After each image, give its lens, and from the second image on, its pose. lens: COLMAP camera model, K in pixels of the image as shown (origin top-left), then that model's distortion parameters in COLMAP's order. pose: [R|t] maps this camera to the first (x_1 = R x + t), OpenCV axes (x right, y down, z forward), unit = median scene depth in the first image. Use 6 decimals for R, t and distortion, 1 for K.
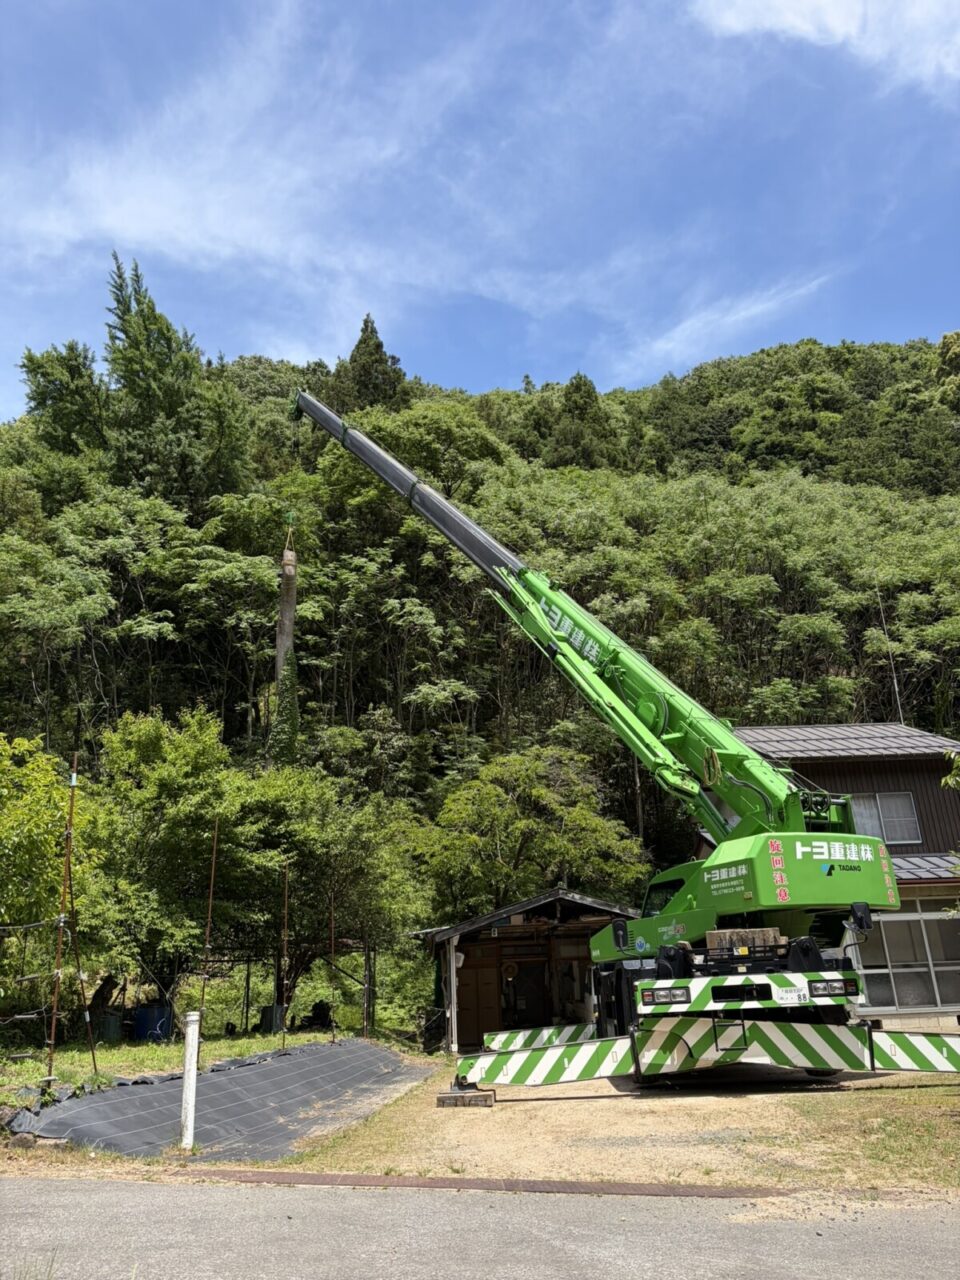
lens RADIAL K [[953.0, 0, 480.5], [0, 953.0, 615.4], [0, 0, 1]] dist [0.020841, -0.003165]
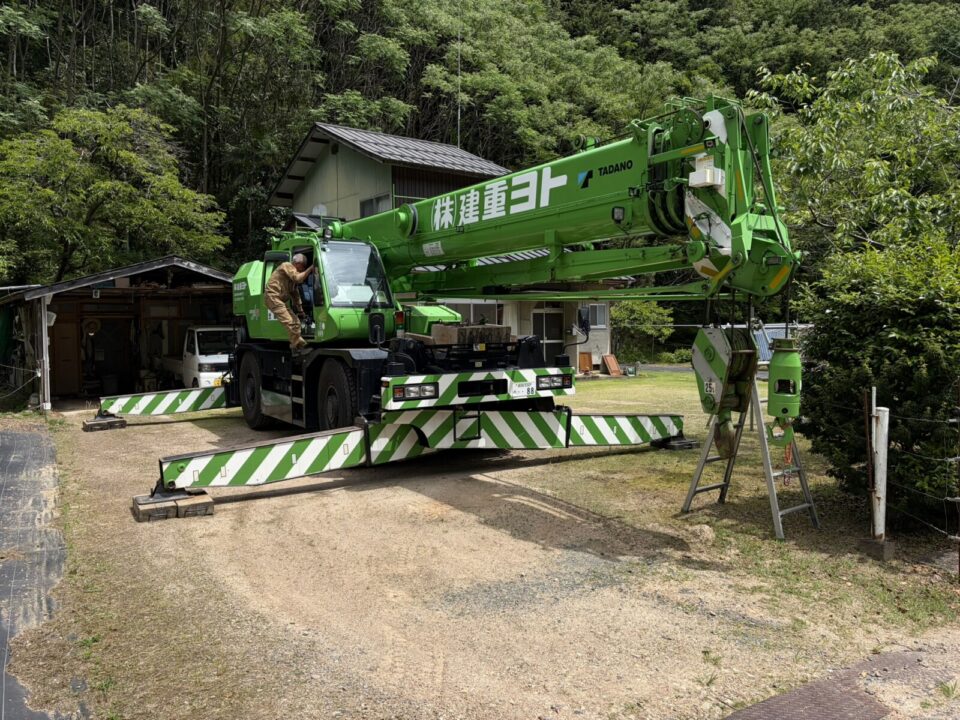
lens RADIAL K [[714.7, 0, 480.0], [0, 714.7, 360.0], [0, 0, 1]] dist [0.020841, -0.003165]
pose [[0.818027, 0.005167, 0.575156, -0.085157], [-0.238848, 0.912719, 0.331506, 0.064433], [-0.523243, -0.408556, 0.747863, 0.241988]]
